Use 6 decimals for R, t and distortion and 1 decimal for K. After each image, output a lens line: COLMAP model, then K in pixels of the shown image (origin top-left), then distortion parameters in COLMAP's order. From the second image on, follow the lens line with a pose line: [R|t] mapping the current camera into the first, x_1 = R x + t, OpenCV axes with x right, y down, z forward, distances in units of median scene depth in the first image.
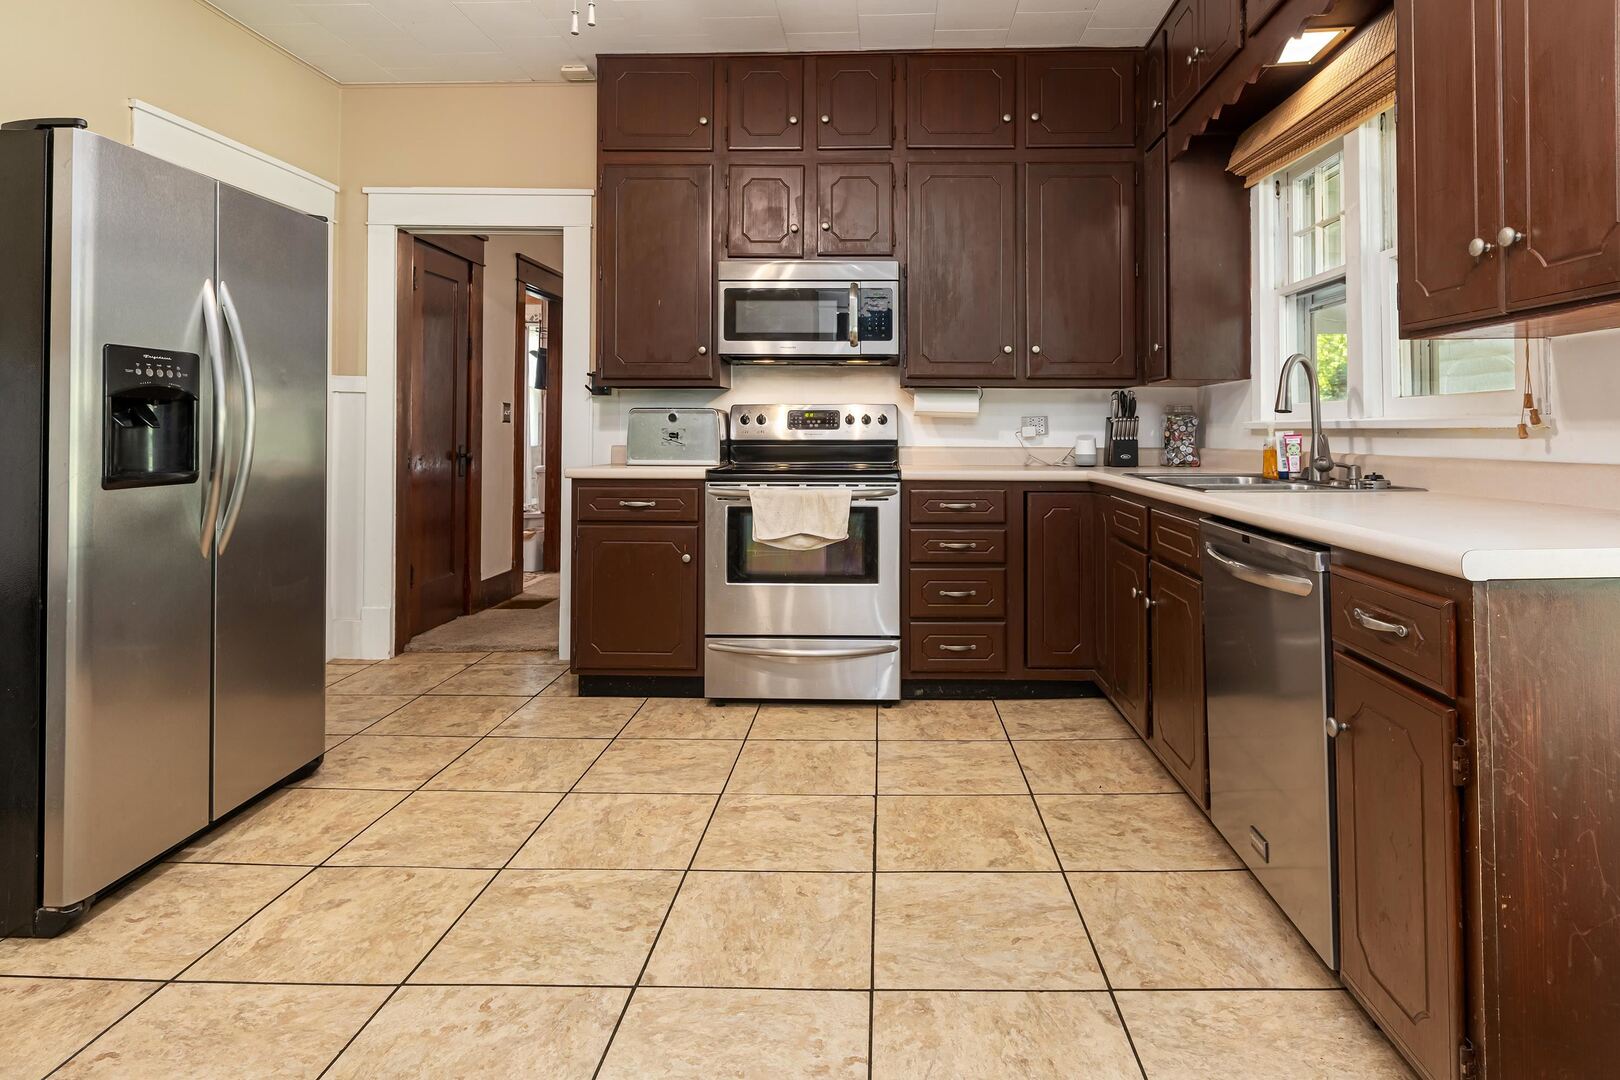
lens RADIAL K [[906.0, 0, 874.0], [0, 906.0, 422.2], [0, 0, 1]] dist [-0.008246, 0.002692]
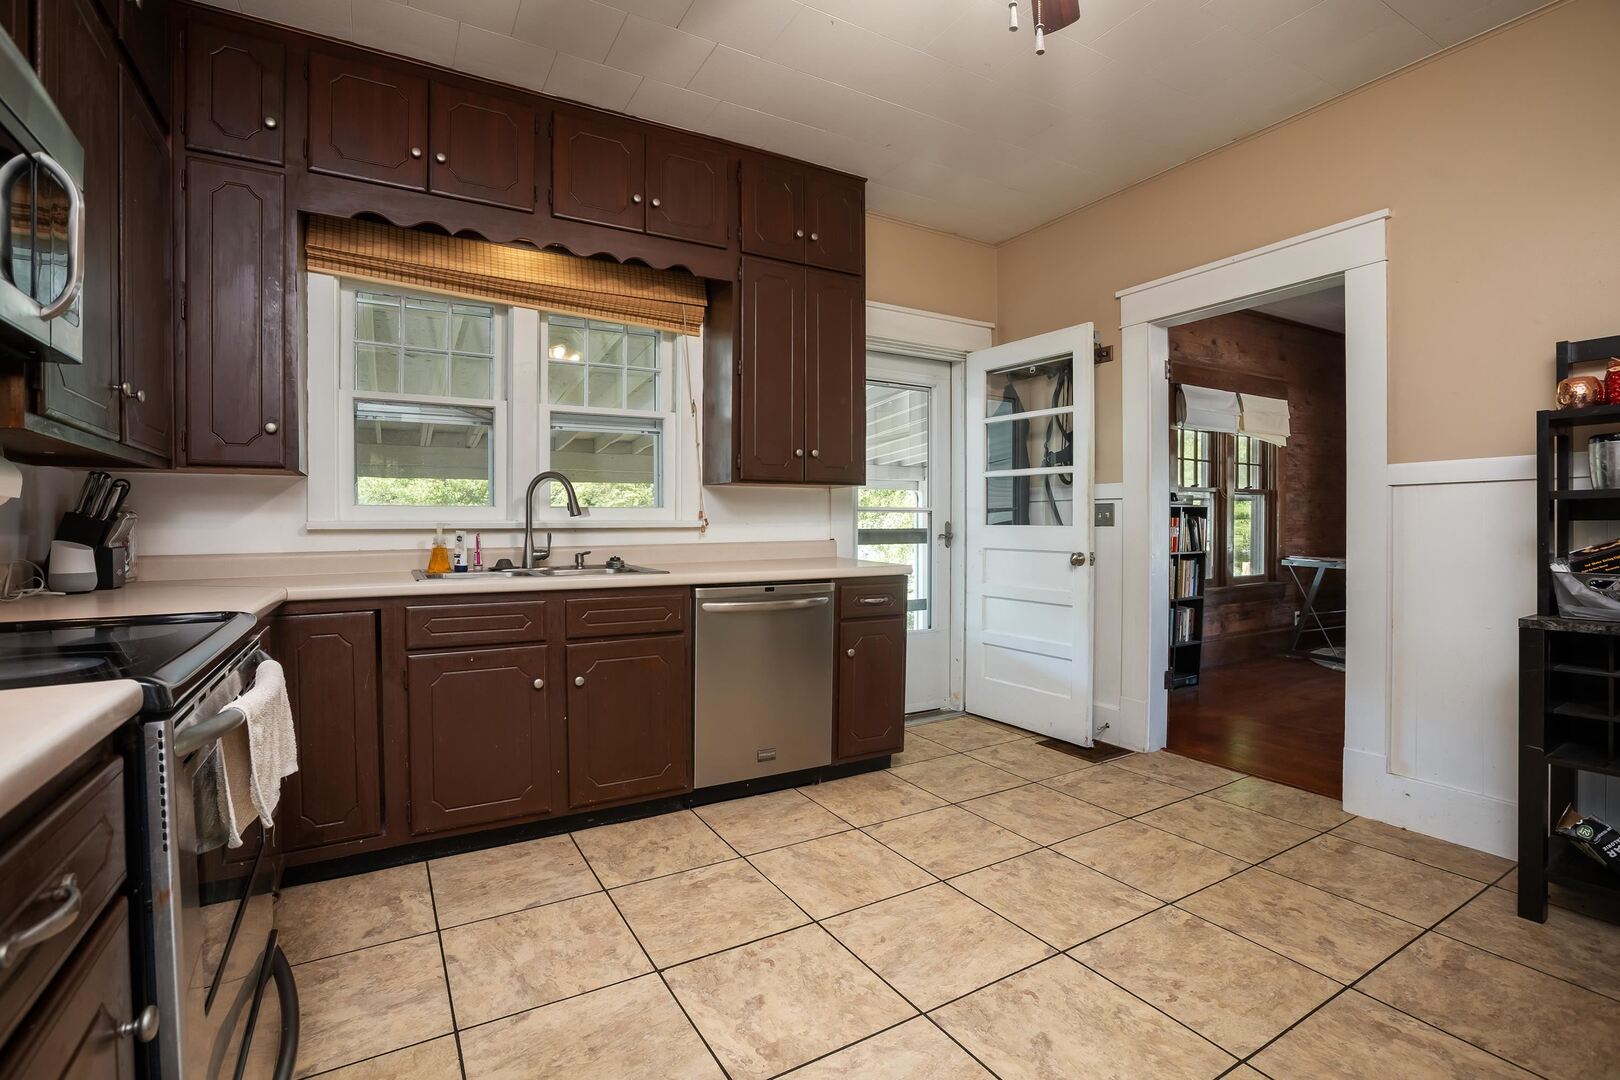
lens RADIAL K [[737.1, 0, 808.9], [0, 737.1, 535.0], [0, 0, 1]] dist [-0.019796, 0.005050]
pose [[-0.524011, -0.016764, 0.851546, -0.498116], [-0.007653, 0.999859, 0.014975, -0.001983], [-0.851677, 0.001331, -0.524065, 0.960330]]
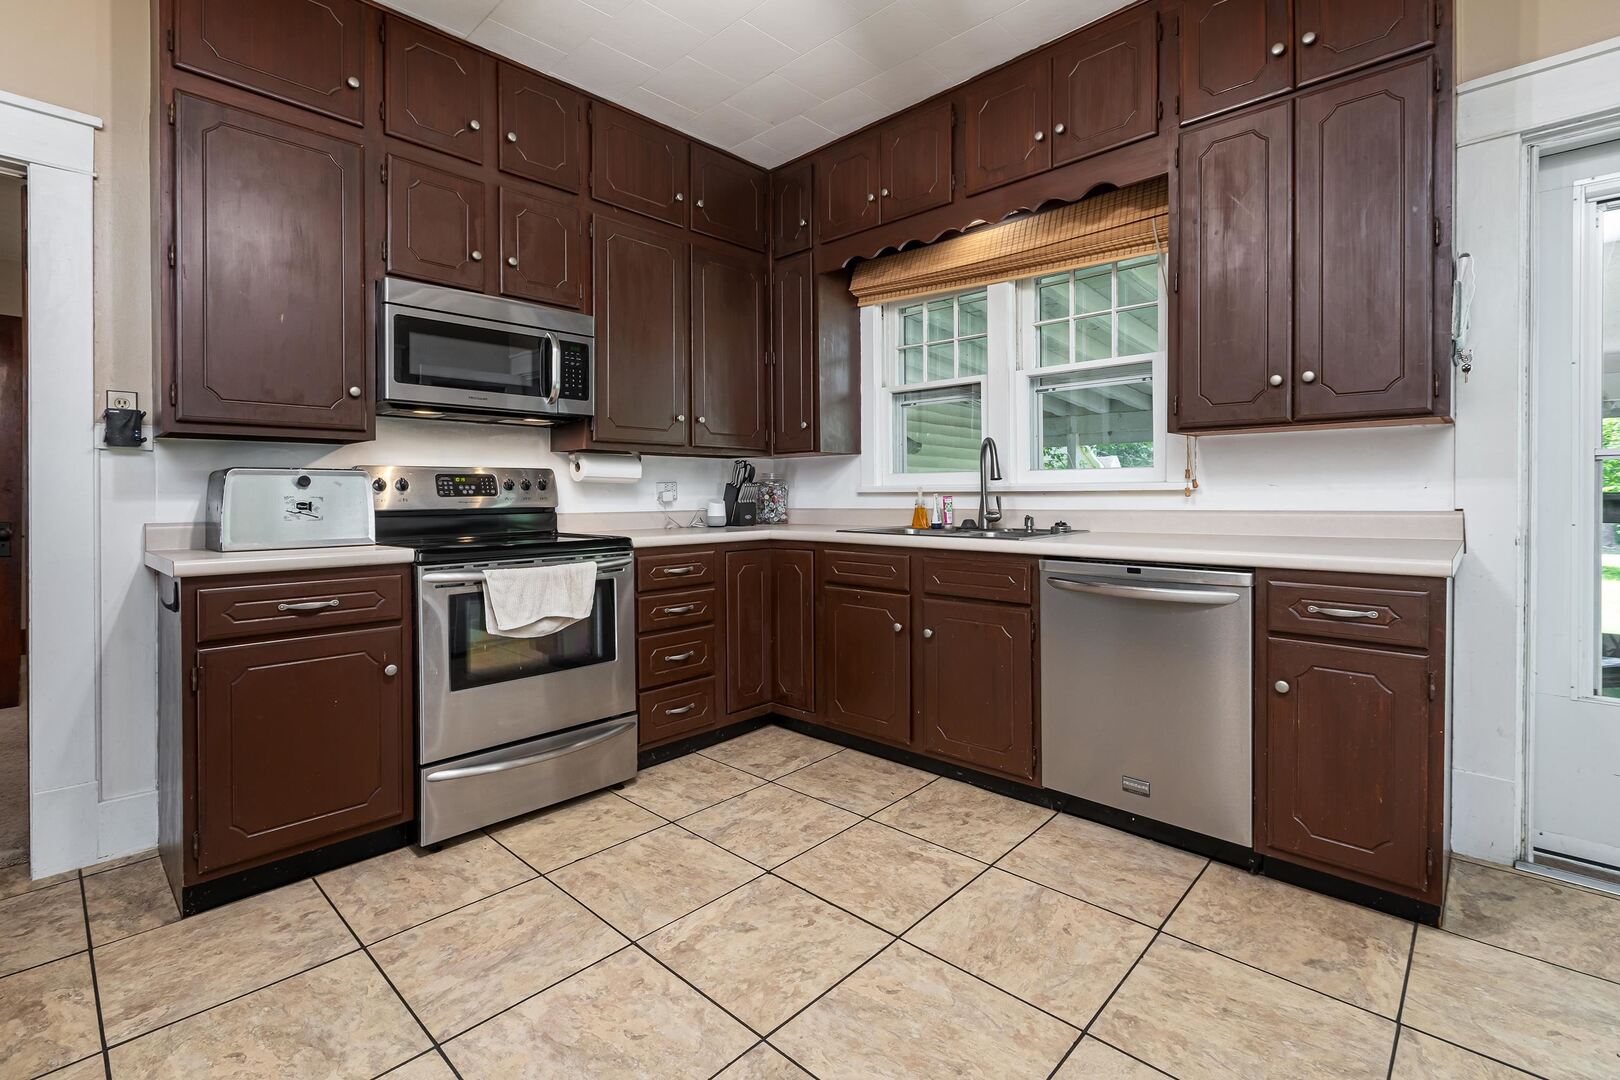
lens RADIAL K [[737.1, 0, 803.1], [0, 737.1, 503.0], [0, 0, 1]] dist [-0.019796, 0.005050]
pose [[0.675519, -0.015944, 0.737170, -0.424302], [0.001582, 0.999795, 0.020175, 0.000843], [-0.737341, -0.012462, 0.675406, 0.346799]]
